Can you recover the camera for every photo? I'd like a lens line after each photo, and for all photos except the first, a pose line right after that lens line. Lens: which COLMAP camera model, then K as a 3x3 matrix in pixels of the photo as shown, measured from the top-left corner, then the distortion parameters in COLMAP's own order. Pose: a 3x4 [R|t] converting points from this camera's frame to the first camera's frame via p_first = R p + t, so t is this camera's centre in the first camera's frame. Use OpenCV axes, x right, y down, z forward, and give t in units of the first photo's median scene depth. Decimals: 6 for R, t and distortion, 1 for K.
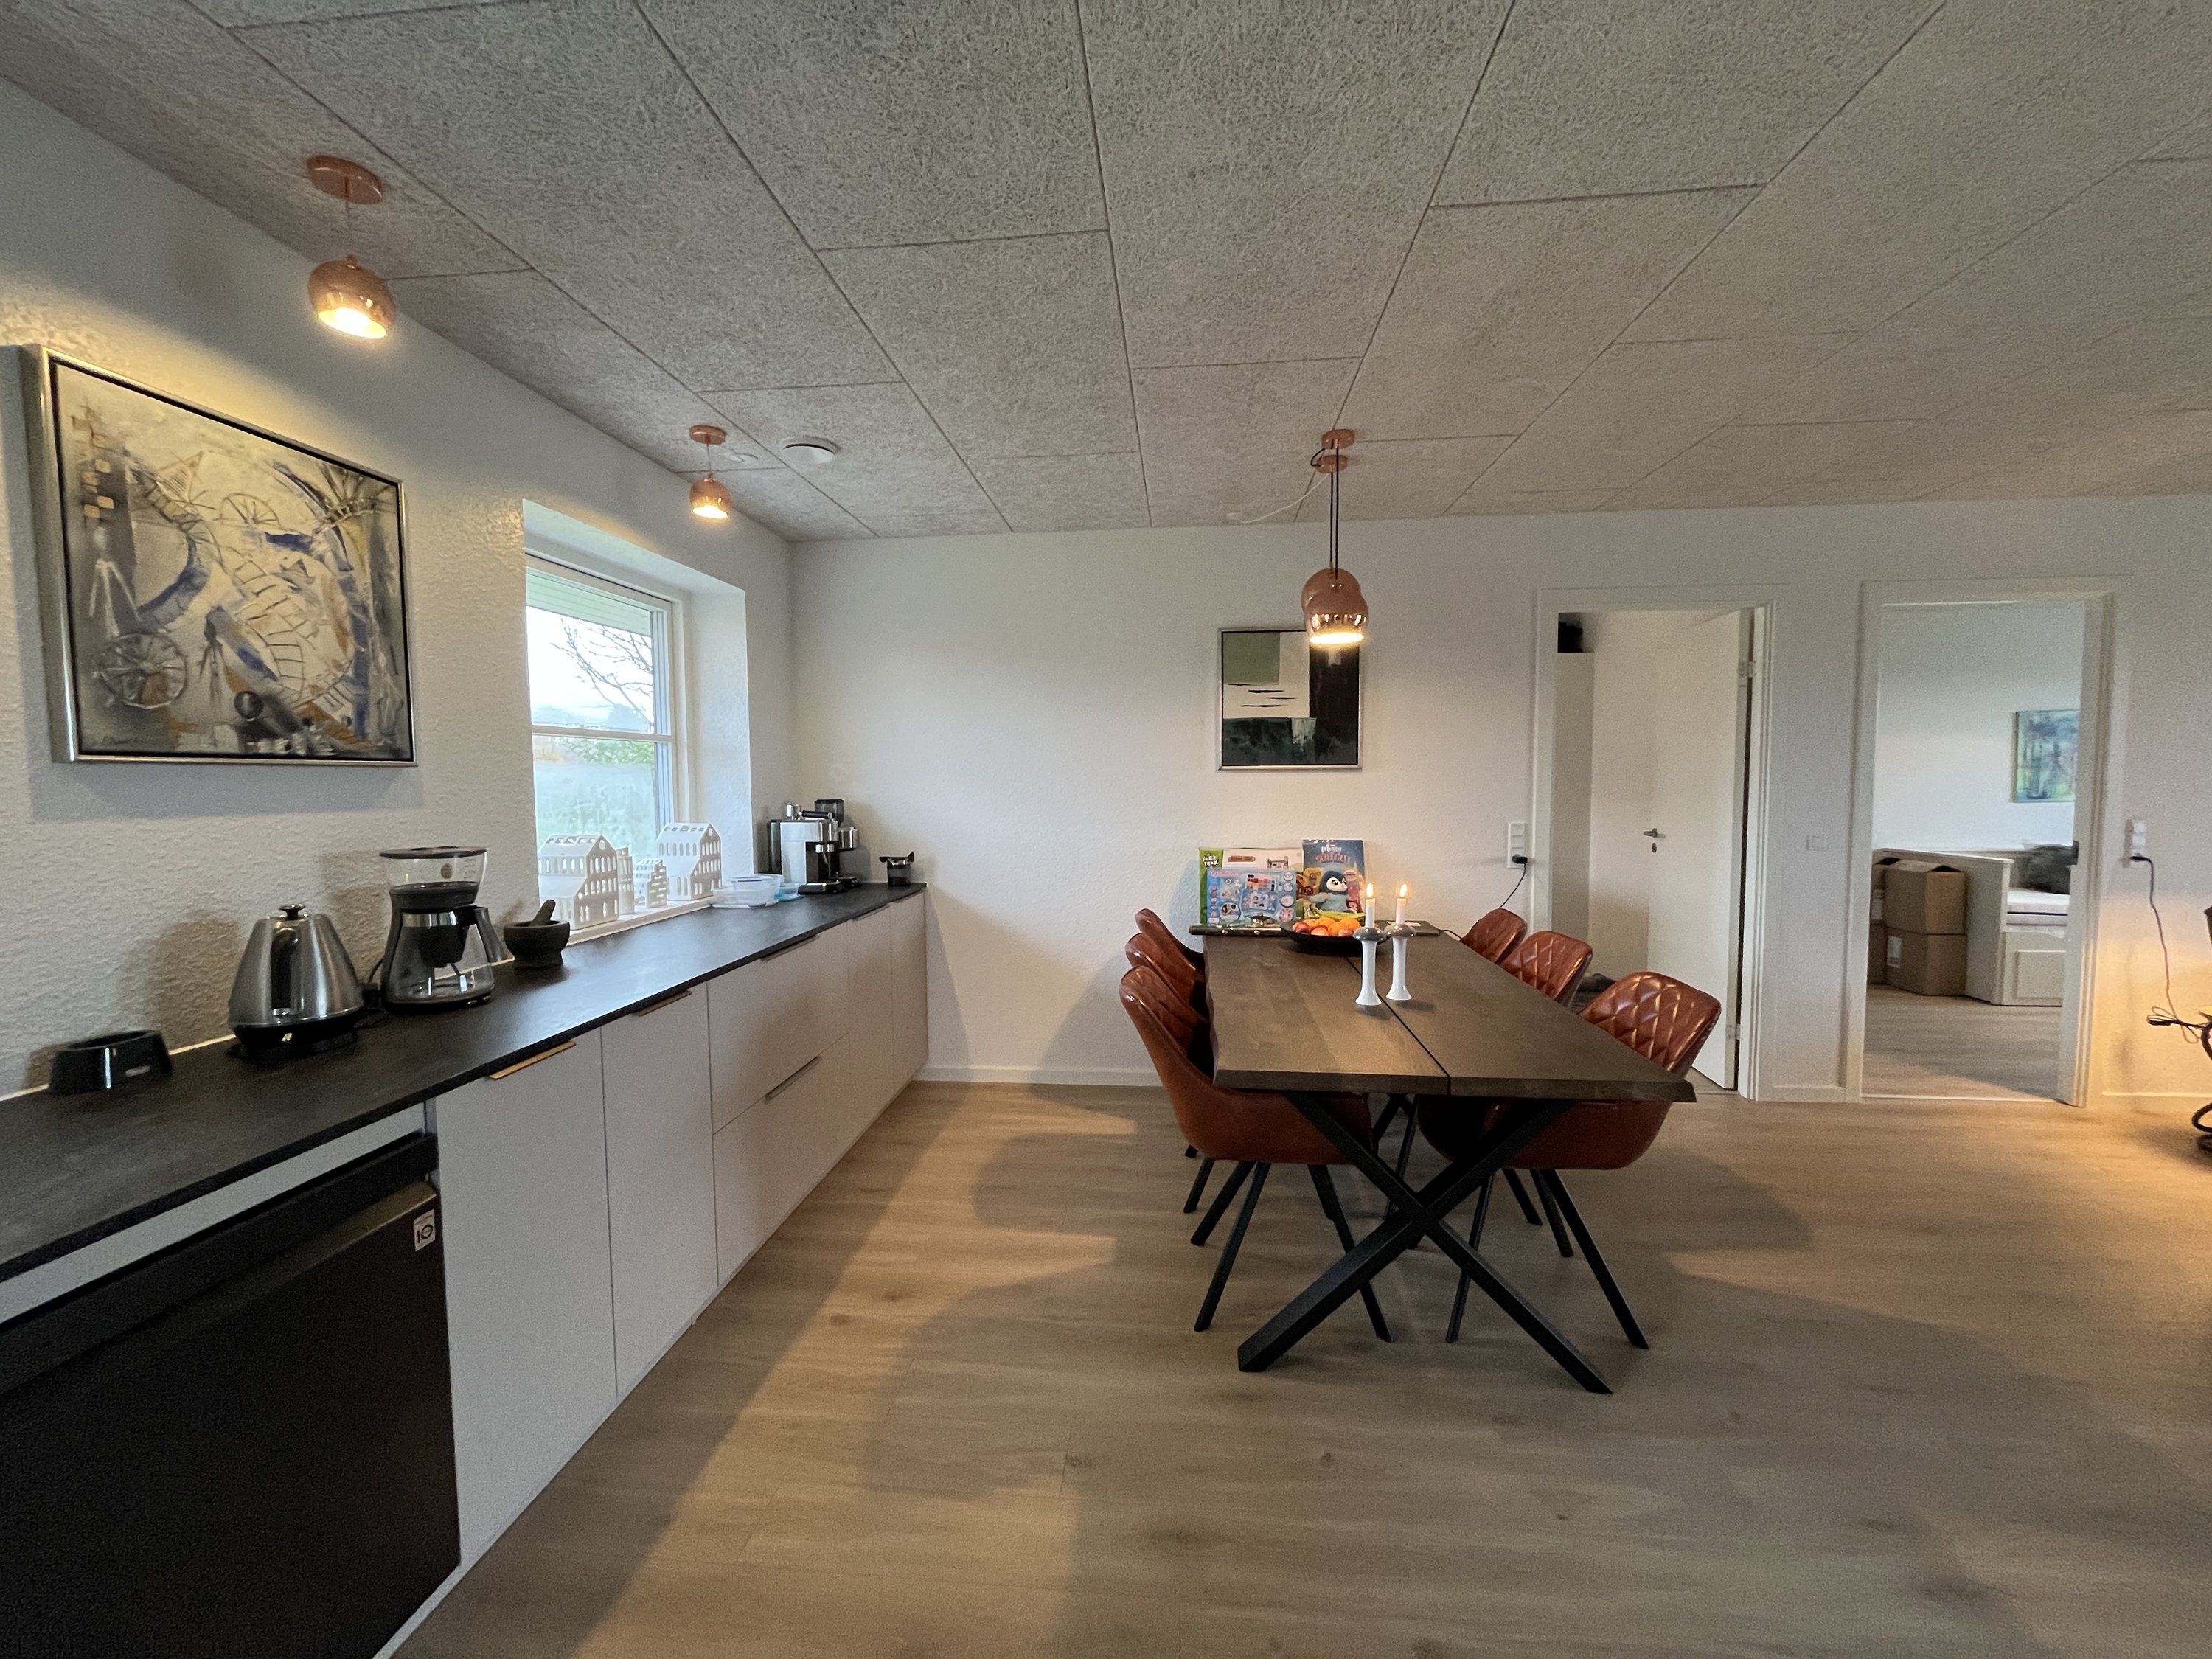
lens RADIAL K [[891.9, 0, 1093.6], [0, 891.9, 829.7], [0, 0, 1]] dist [-0.007006, 0.000880]
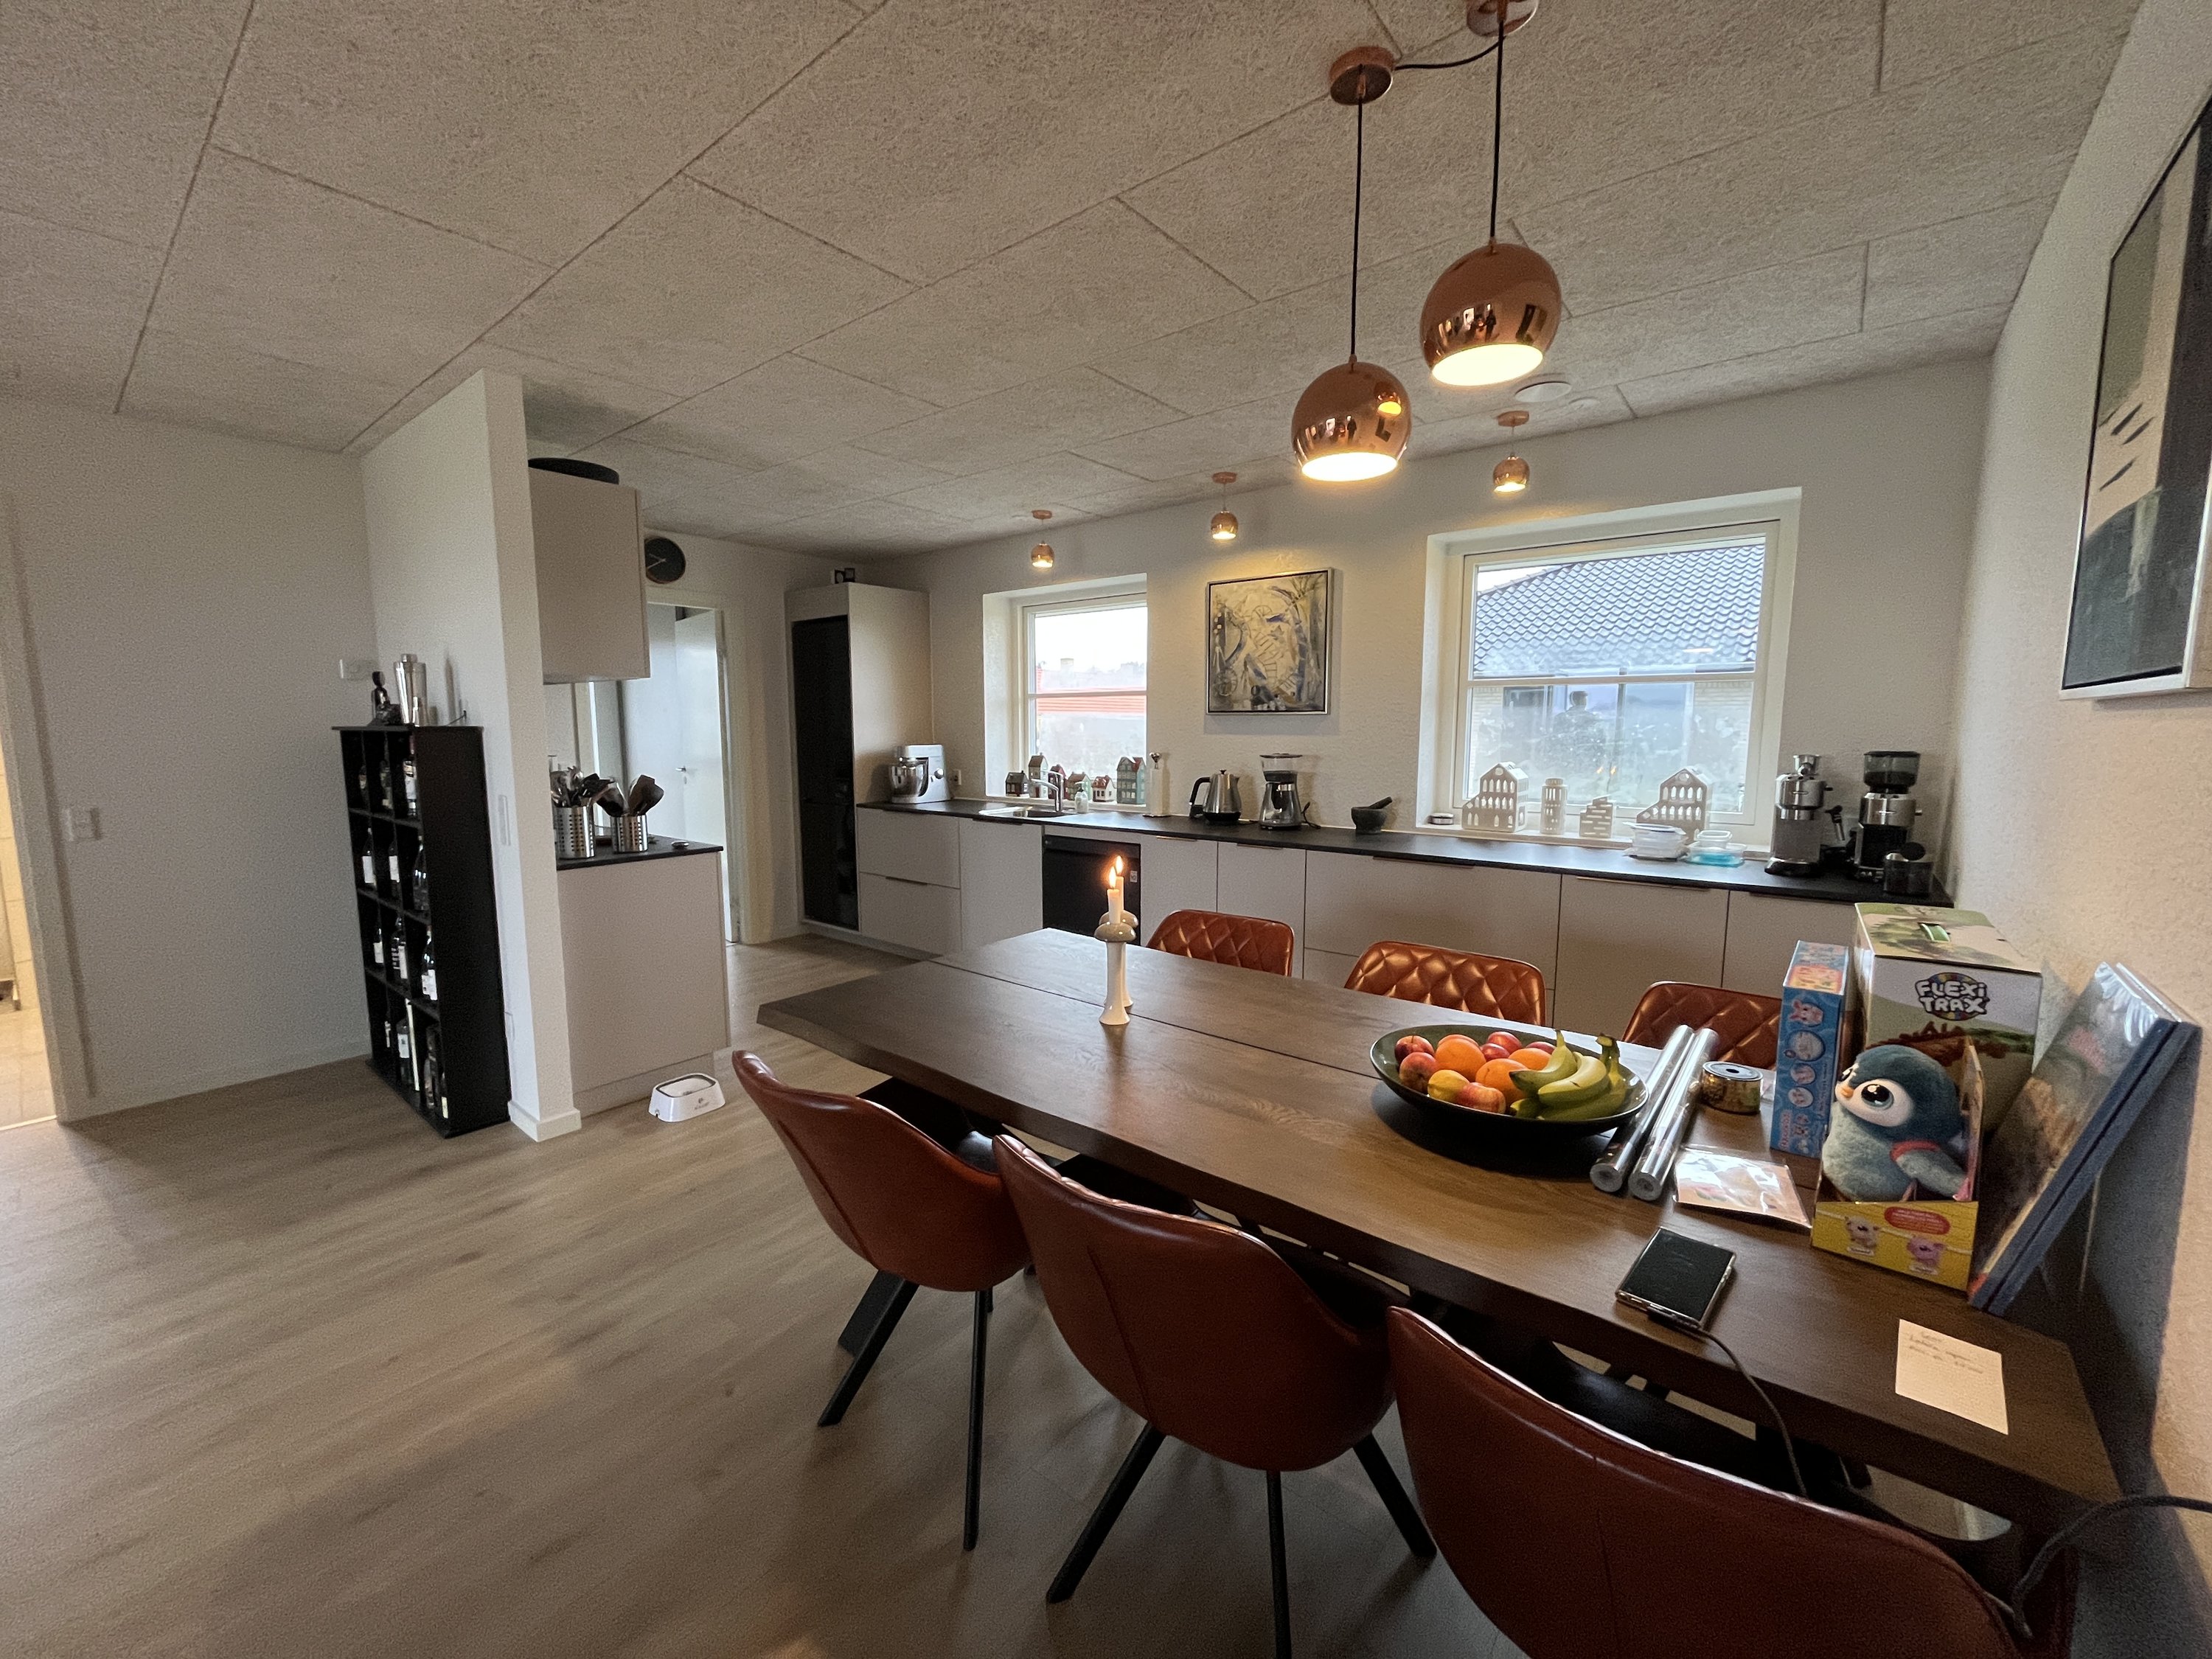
lens RADIAL K [[891.9, 0, 1114.6], [0, 891.9, 827.5], [0, 0, 1]] dist [-0.007006, 0.000880]
pose [[-0.542056, 0.107600, -0.833425, 1.504333], [-0.042852, 0.986939, 0.155291, -0.142613], [0.839249, 0.119891, -0.530366, 2.181852]]
